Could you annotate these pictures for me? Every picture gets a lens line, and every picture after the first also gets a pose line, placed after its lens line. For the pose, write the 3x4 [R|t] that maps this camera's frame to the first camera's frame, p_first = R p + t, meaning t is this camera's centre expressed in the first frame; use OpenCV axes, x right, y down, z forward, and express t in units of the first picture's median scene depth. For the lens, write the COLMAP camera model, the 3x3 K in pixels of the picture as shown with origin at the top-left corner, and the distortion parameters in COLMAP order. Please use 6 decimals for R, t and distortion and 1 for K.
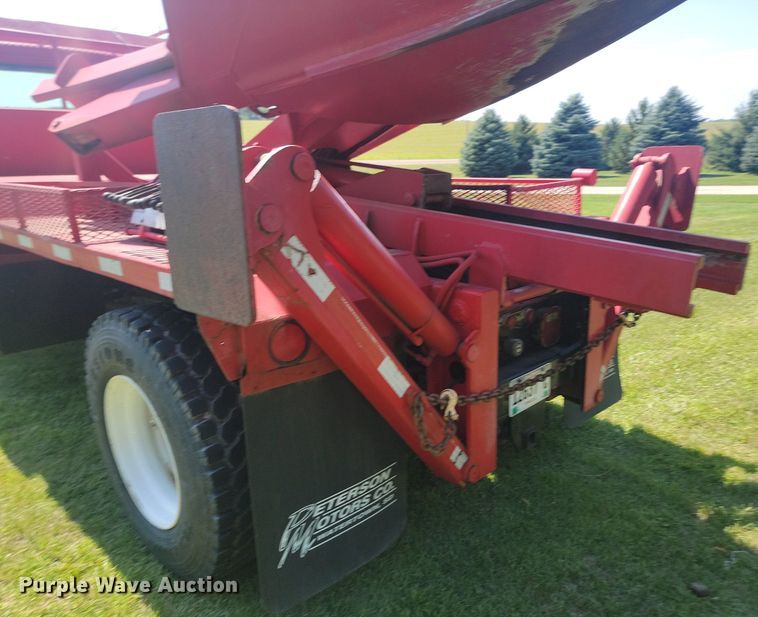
lens RADIAL K [[621.6, 0, 445.3], [0, 621.6, 344.6], [0, 0, 1]] dist [0.032954, -0.000291]
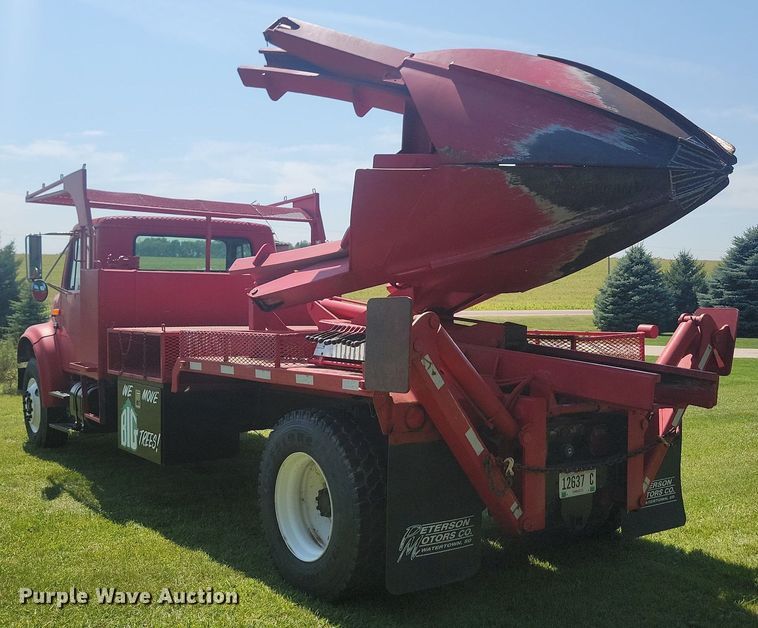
lens RADIAL K [[965.2, 0, 381.9], [0, 965.2, 396.5], [0, 0, 1]] dist [0.139325, -0.398948]
pose [[0.978050, 0.030656, -0.206103, 0.154152], [-0.070405, 0.979565, -0.188402, 0.327094], [0.196116, 0.198777, 0.960222, -1.175584]]
